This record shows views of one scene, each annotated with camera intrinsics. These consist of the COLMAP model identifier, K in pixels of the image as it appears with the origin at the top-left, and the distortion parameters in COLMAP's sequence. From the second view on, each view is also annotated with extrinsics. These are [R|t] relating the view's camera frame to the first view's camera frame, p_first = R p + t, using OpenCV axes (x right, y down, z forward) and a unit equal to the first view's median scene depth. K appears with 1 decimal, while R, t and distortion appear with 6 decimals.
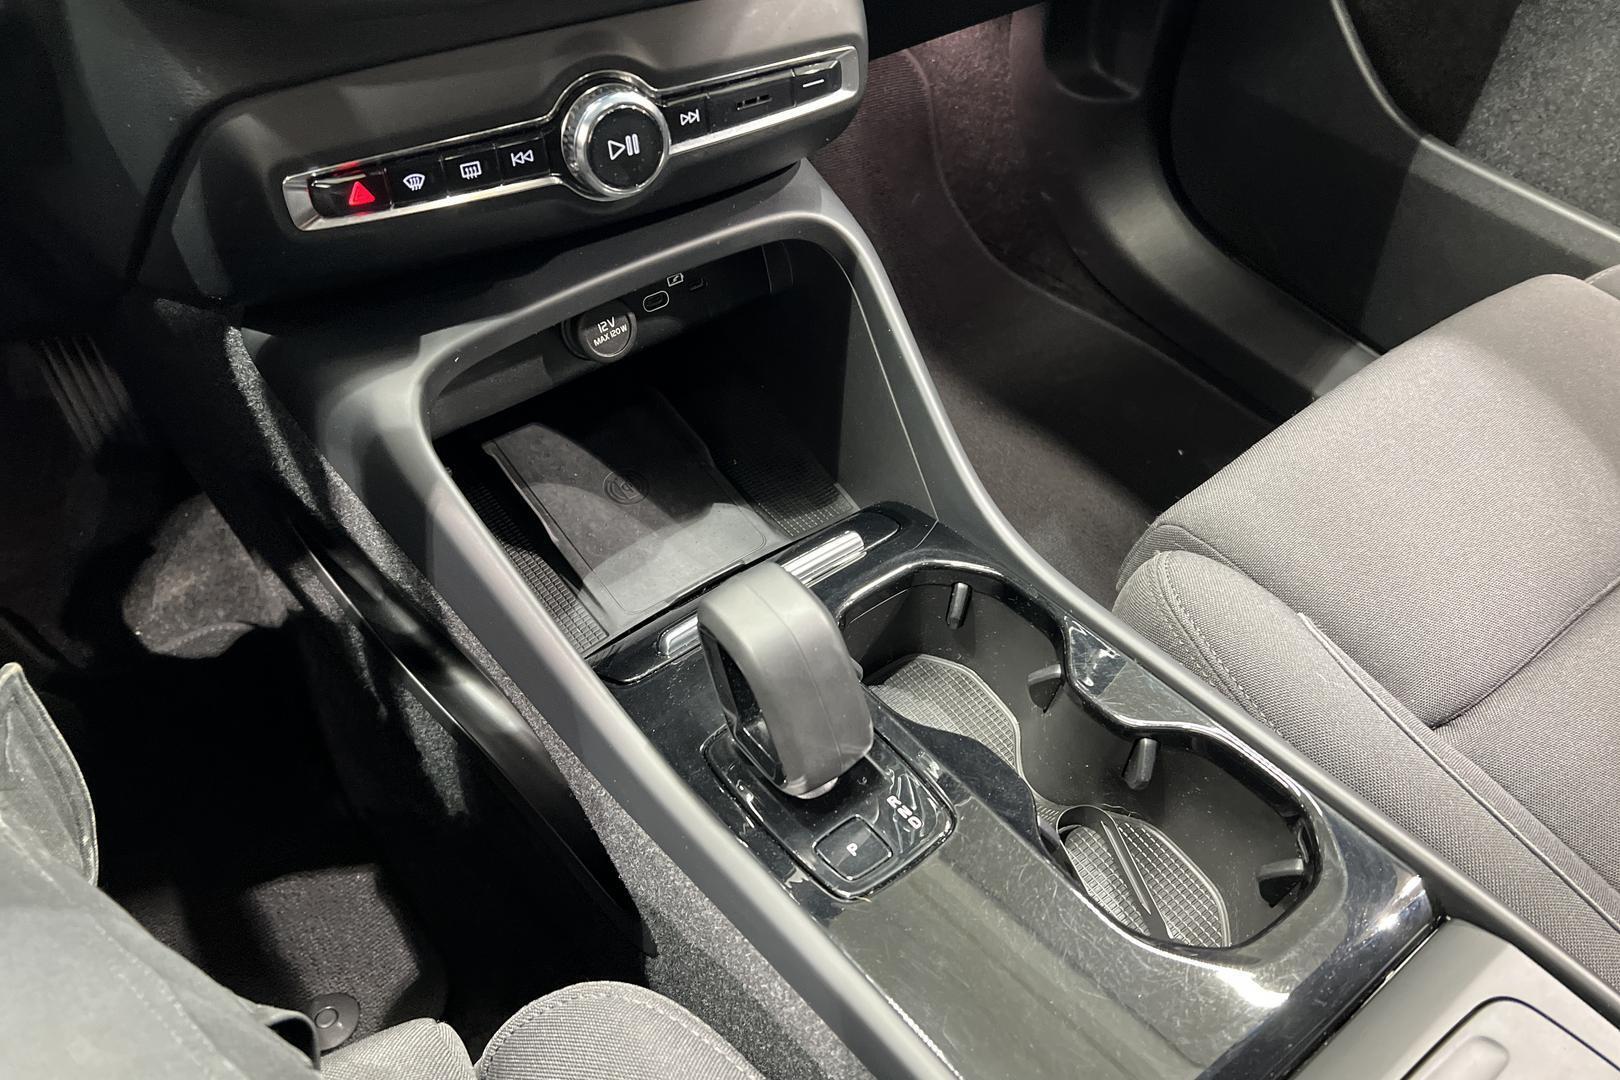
lens RADIAL K [[1186.8, 0, 813.1], [0, 1186.8, 553.9], [0, 0, 1]] dist [0.042427, -0.035742]
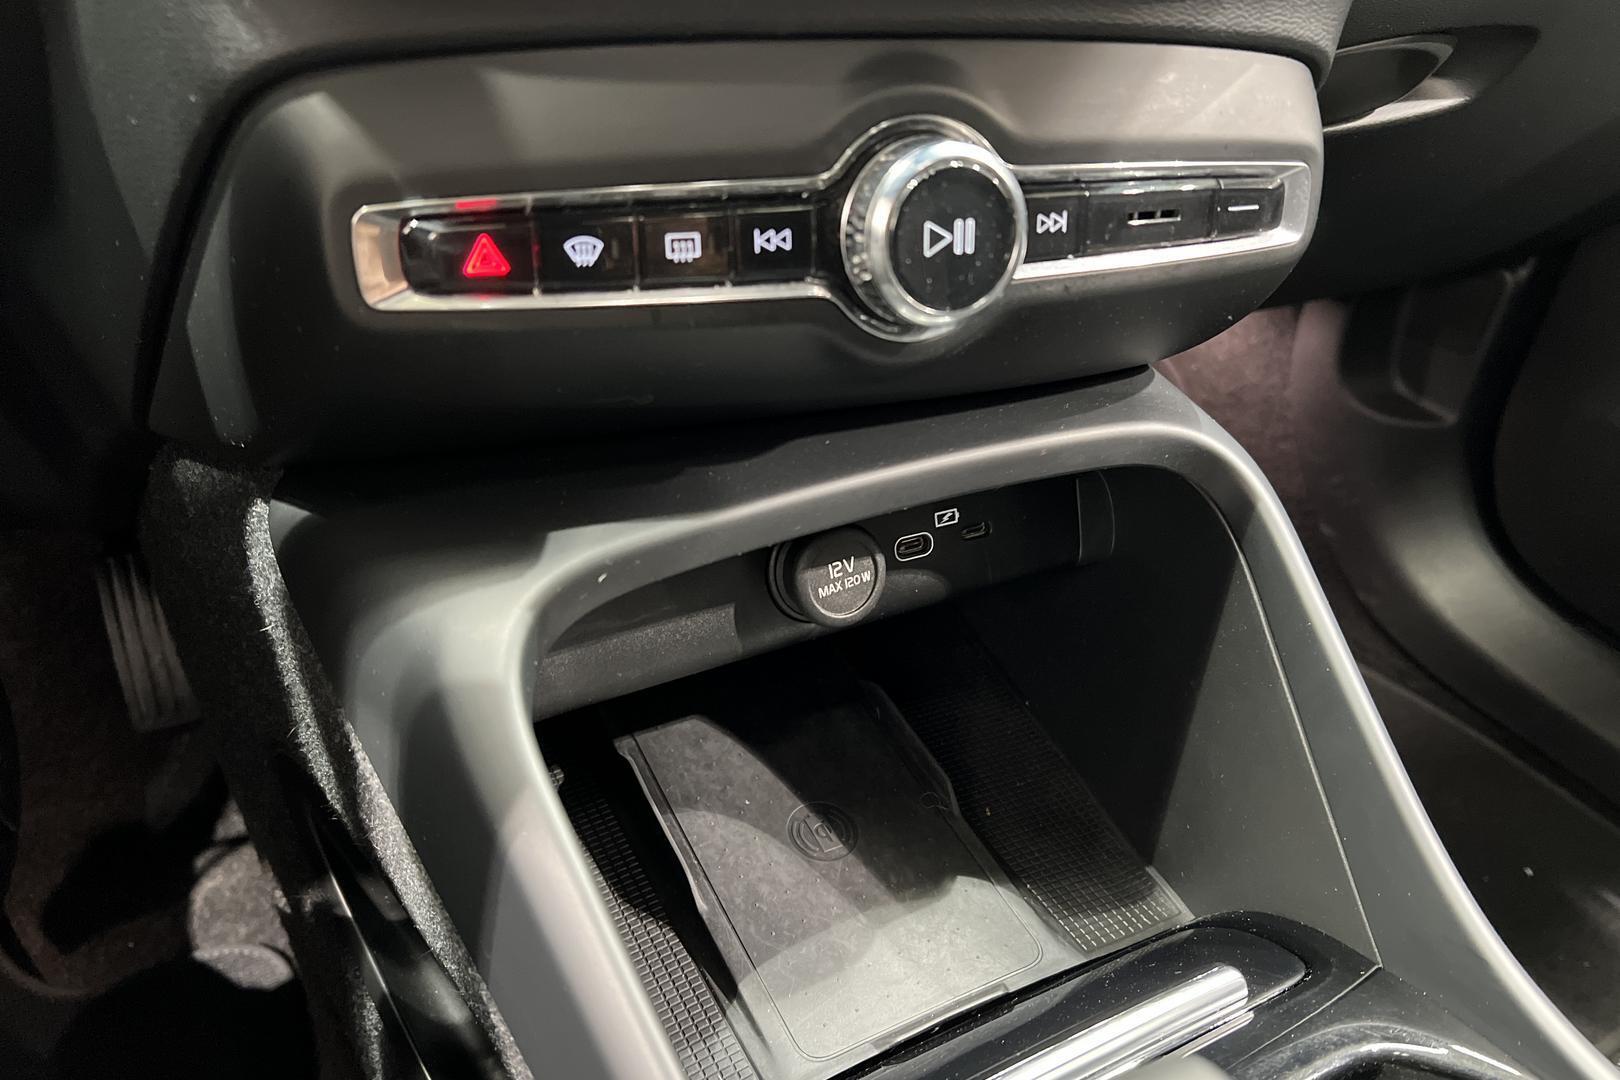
lens RADIAL K [[1186.8, 0, 813.1], [0, 1186.8, 553.9], [0, 0, 1]] dist [0.042427, -0.035742]
pose [[0.987972, 0.095844, -0.121348, -0.113619], [-0.125987, 0.953930, -0.272296, -0.027848], [0.089660, 0.284310, 0.954531, 0.403031]]
